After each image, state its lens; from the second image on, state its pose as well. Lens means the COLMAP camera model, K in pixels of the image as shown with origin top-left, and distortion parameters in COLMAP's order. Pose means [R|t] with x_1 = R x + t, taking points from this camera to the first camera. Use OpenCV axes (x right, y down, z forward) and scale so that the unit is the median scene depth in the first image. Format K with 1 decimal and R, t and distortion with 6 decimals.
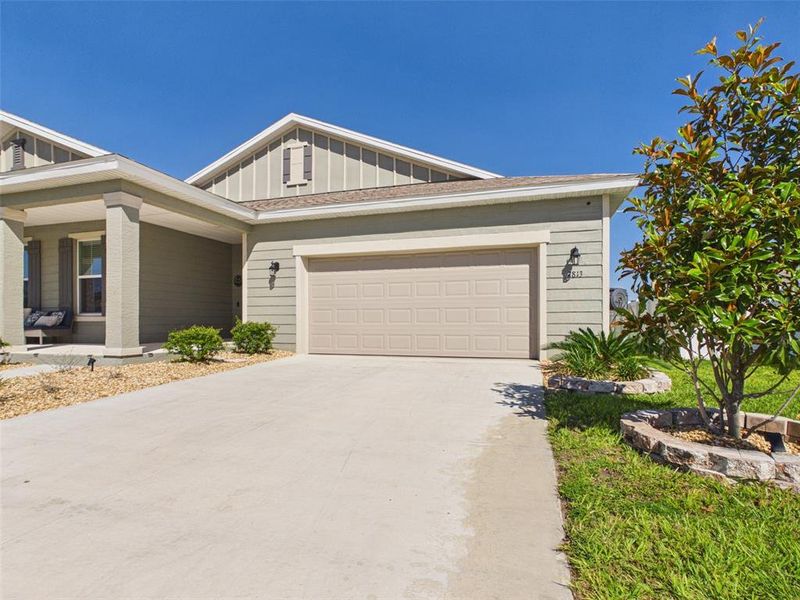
lens RADIAL K [[320.7, 0, 400.2], [0, 320.7, 313.2], [0, 0, 1]] dist [-0.001580, -0.000011]
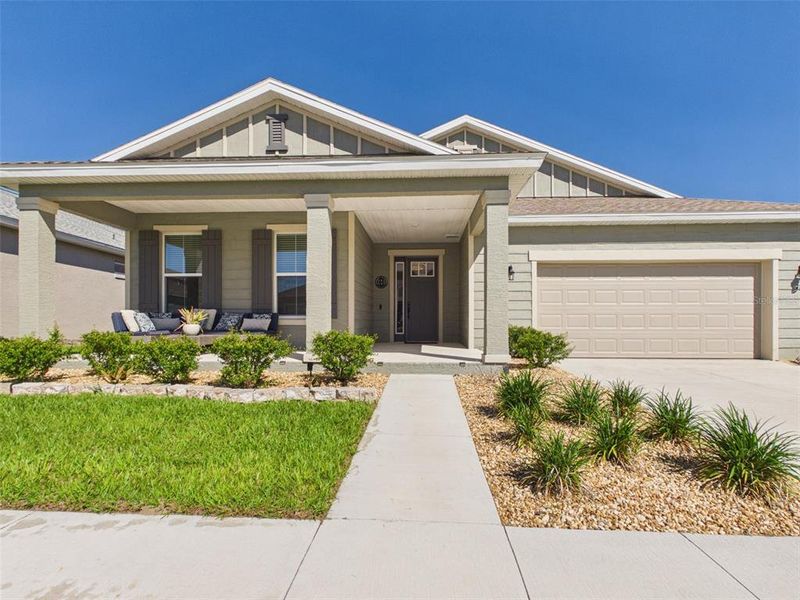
lens RADIAL K [[328.5, 0, 397.9], [0, 328.5, 323.0], [0, 0, 1]] dist [0.000048, -0.007999]
pose [[0.985605, 0.008958, 0.168826, -0.830622], [-0.008490, 0.999958, -0.003493, 0.022041], [-0.168850, 0.002010, 0.985640, 0.053127]]
